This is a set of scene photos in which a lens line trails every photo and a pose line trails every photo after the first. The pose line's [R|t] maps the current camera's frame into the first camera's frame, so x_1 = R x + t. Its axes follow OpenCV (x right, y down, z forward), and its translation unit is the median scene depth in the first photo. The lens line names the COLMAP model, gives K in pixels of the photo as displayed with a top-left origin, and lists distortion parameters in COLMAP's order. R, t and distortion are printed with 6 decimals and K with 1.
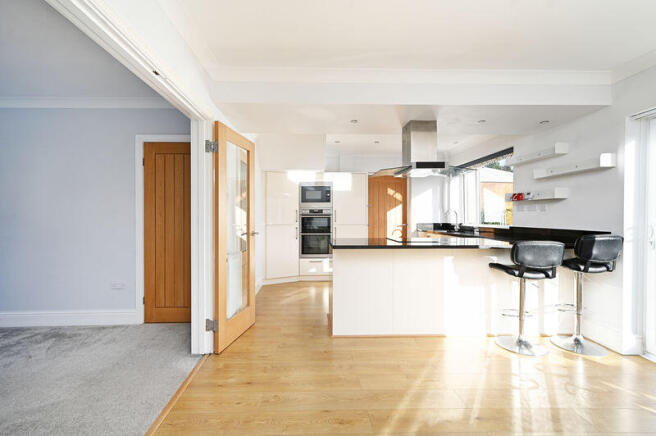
lens RADIAL K [[293.1, 0, 333.9], [0, 293.1, 216.3], [0, 0, 1]] dist [-0.002691, 0.000027]
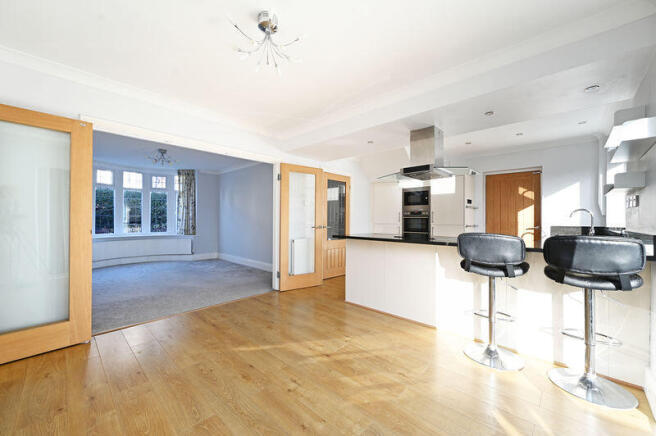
lens RADIAL K [[257.6, 0, 328.9], [0, 257.6, 216.6], [0, 0, 1]] dist [-0.003769, 0.000002]
pose [[0.699776, -0.005965, -0.714337, 0.508213], [-0.006641, 0.999868, -0.014855, 0.017481], [0.714331, 0.015139, 0.699644, 0.055186]]
